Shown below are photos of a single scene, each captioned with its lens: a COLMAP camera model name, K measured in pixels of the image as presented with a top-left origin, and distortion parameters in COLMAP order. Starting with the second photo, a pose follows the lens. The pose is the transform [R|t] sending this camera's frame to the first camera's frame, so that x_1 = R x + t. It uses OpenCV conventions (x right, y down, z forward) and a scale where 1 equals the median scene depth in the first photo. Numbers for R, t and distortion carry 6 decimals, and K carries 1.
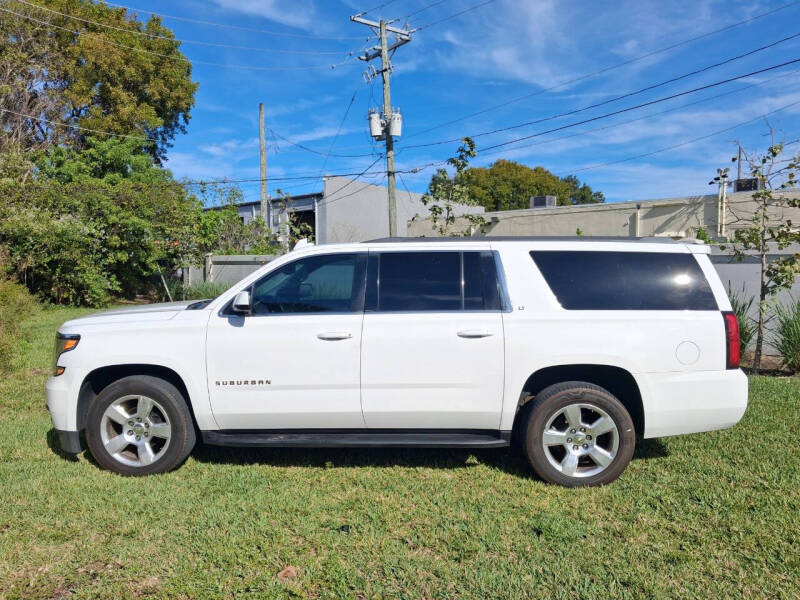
lens RADIAL K [[647.1, 0, 401.6], [0, 647.1, 303.9], [0, 0, 1]] dist [-0.011378, -0.010914]
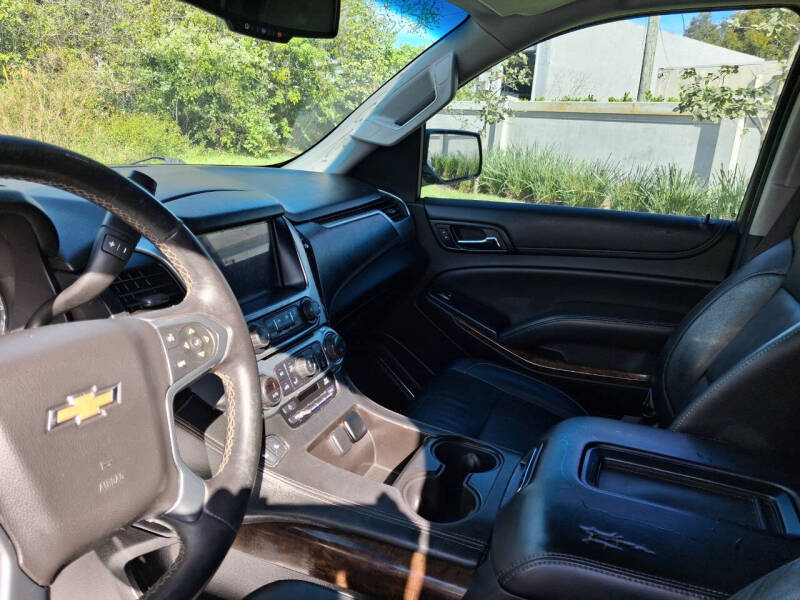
lens RADIAL K [[647.1, 0, 401.6], [0, 647.1, 303.9], [0, 0, 1]] dist [-0.011378, -0.010914]
pose [[0.947395, 0.143600, -0.286045, -0.256970], [-0.082126, 0.972849, 0.216382, -0.046846], [0.309351, -0.181507, 0.933465, 2.168399]]
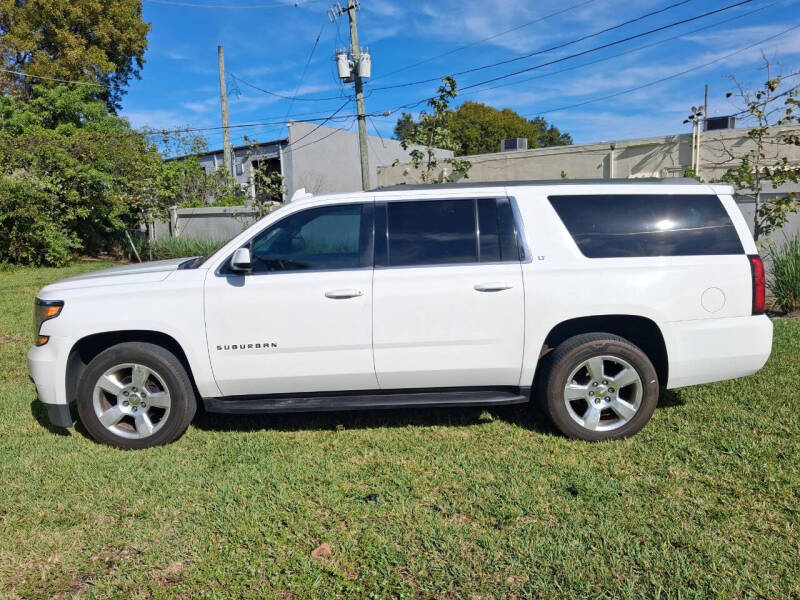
lens RADIAL K [[651.4, 0, 404.9], [0, 651.4, 313.9], [0, 0, 1]] dist [-0.007524, -0.016186]
pose [[0.998357, -0.032914, 0.046909, -0.055887], [0.028363, 0.995114, 0.094572, -0.006709], [-0.049792, -0.093086, 0.994412, 0.055013]]
